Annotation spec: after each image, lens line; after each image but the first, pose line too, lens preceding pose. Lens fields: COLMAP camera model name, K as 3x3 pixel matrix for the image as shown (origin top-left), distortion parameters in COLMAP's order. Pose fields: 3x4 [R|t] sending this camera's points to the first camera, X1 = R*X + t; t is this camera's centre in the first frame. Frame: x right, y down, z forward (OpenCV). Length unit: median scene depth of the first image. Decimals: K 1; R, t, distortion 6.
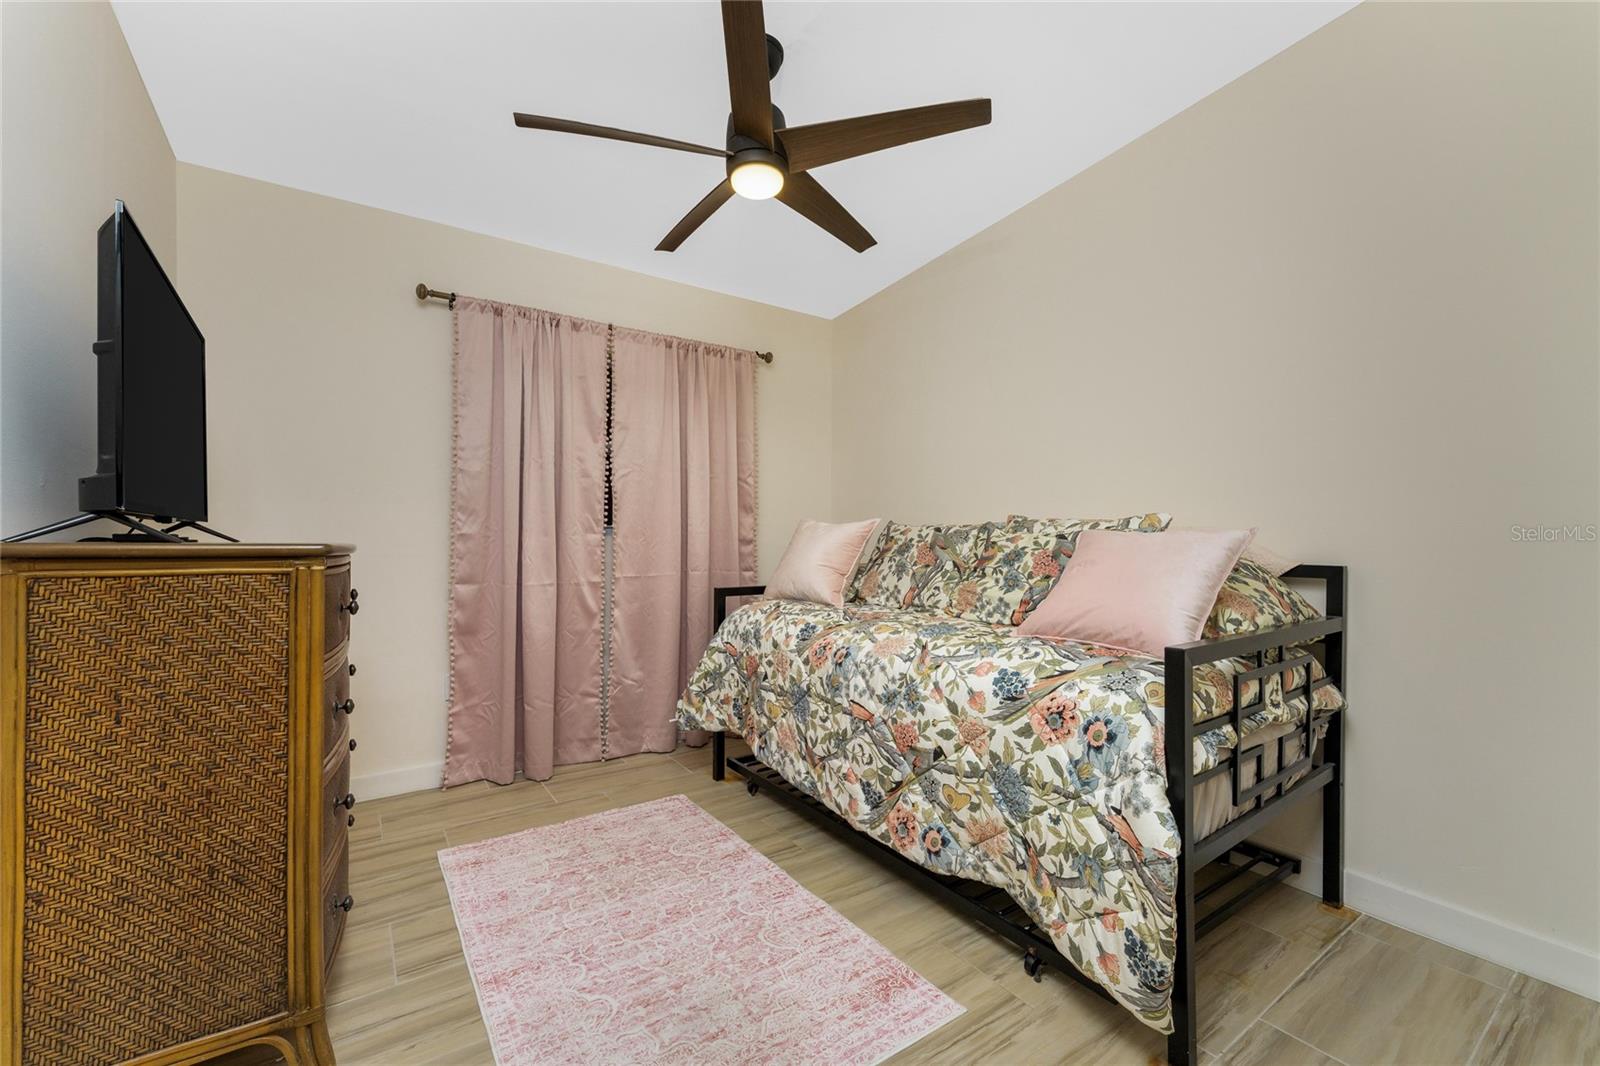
lens RADIAL K [[642.1, 0, 799.2], [0, 642.1, 538.7], [0, 0, 1]] dist [-0.008695, -0.000221]
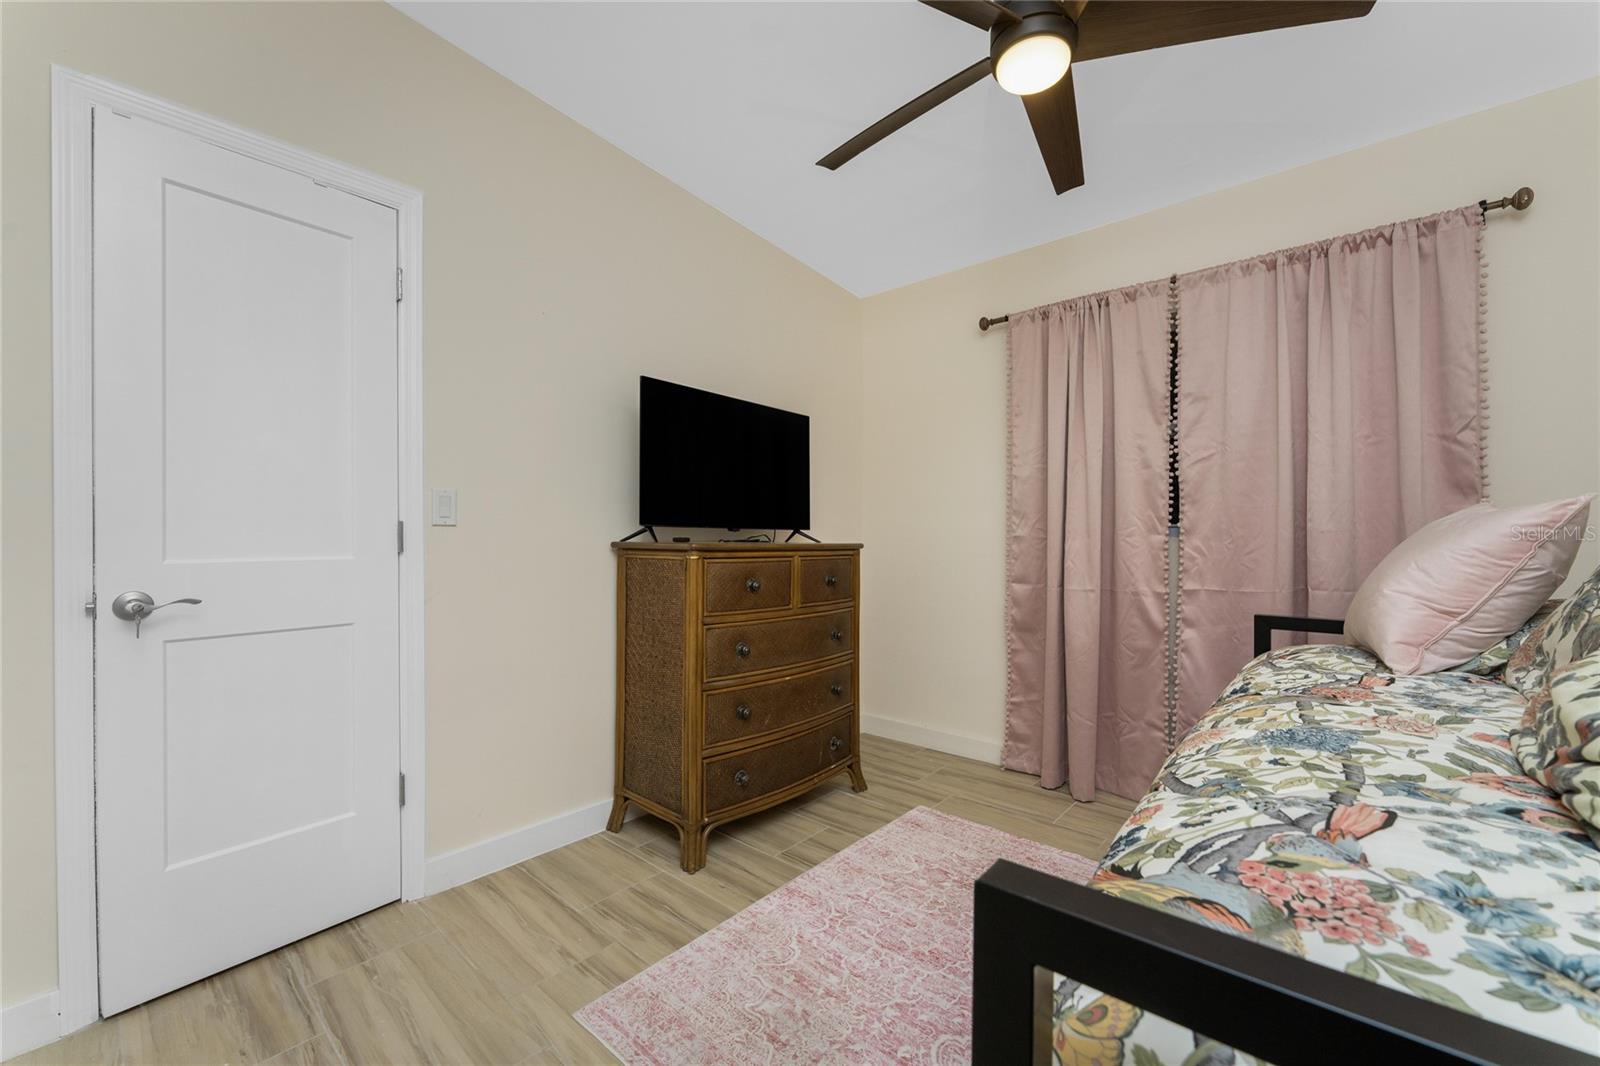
lens RADIAL K [[642.1, 0, 806.8], [0, 642.1, 535.2], [0, 0, 1]] dist [-0.008695, -0.000221]
pose [[0.241054, -0.007087, -0.970486, 0.427278], [0.000335, 0.999974, -0.007220, -0.001155], [0.970512, 0.001415, 0.241050, 0.404448]]
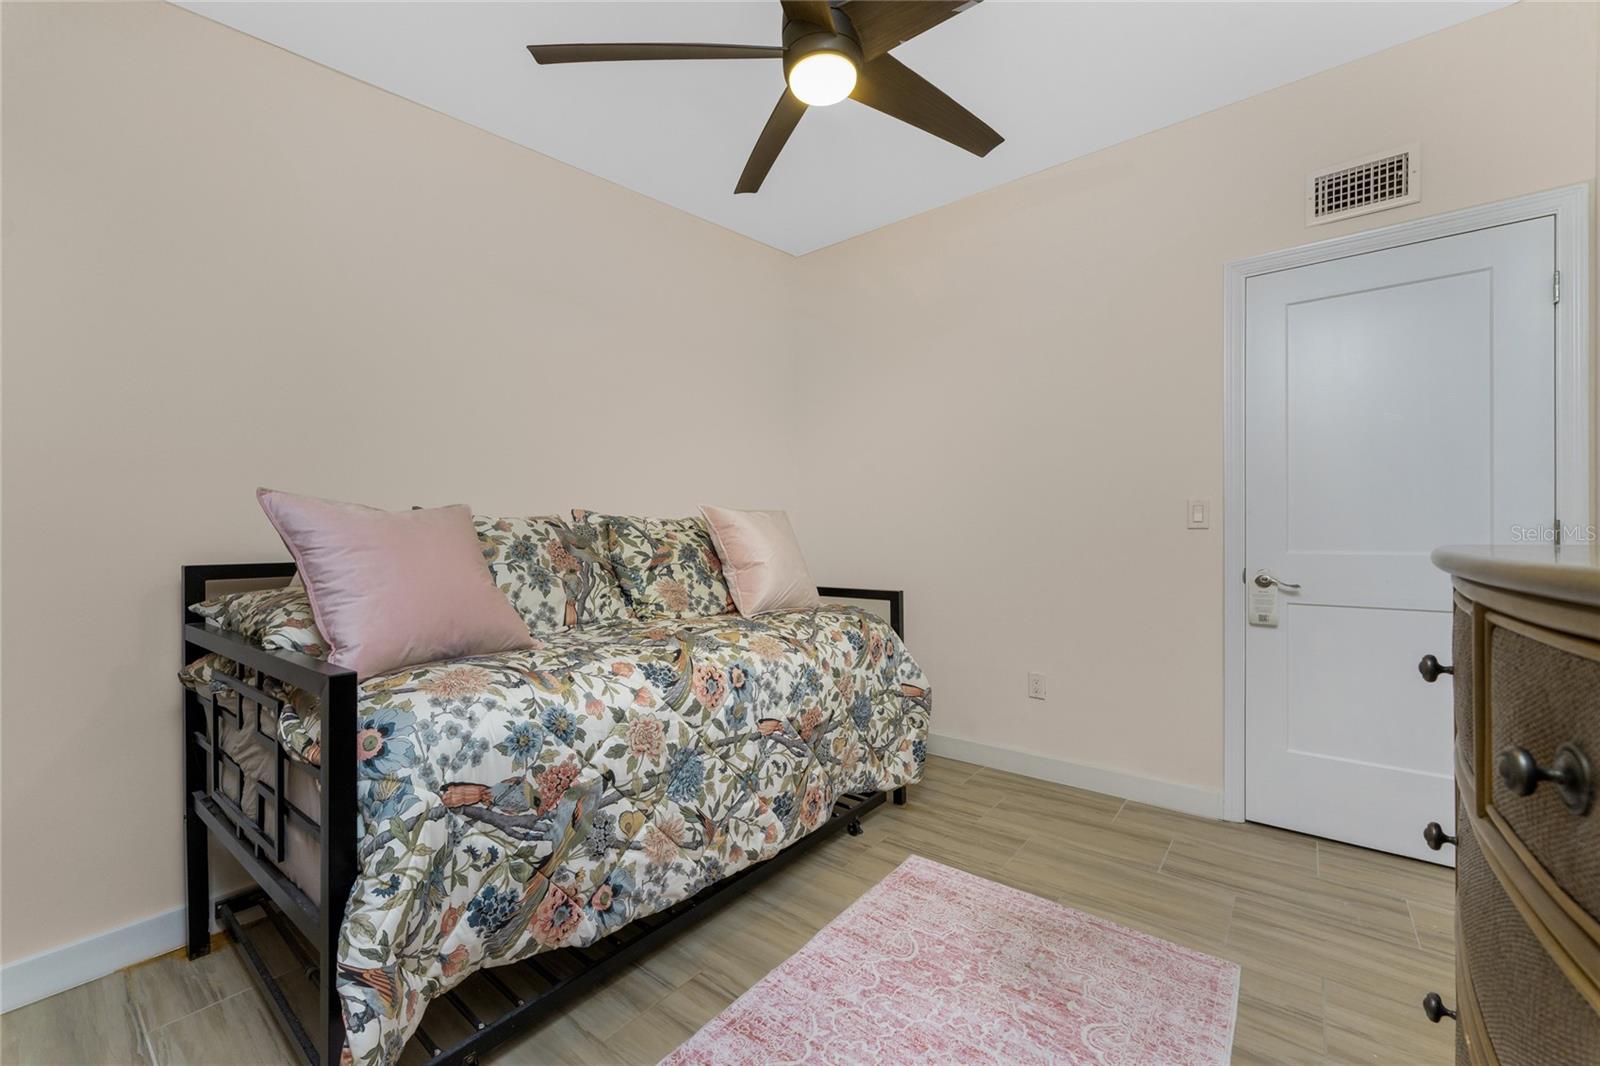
lens RADIAL K [[642.1, 0, 799.6], [0, 642.1, 525.1], [0, 0, 1]] dist [-0.008695, -0.000221]
pose [[-0.288024, -0.013525, 0.957528, -0.574160], [-0.022528, 0.999719, 0.007345, -0.015101], [-0.957358, -0.019455, -0.288248, 0.908468]]
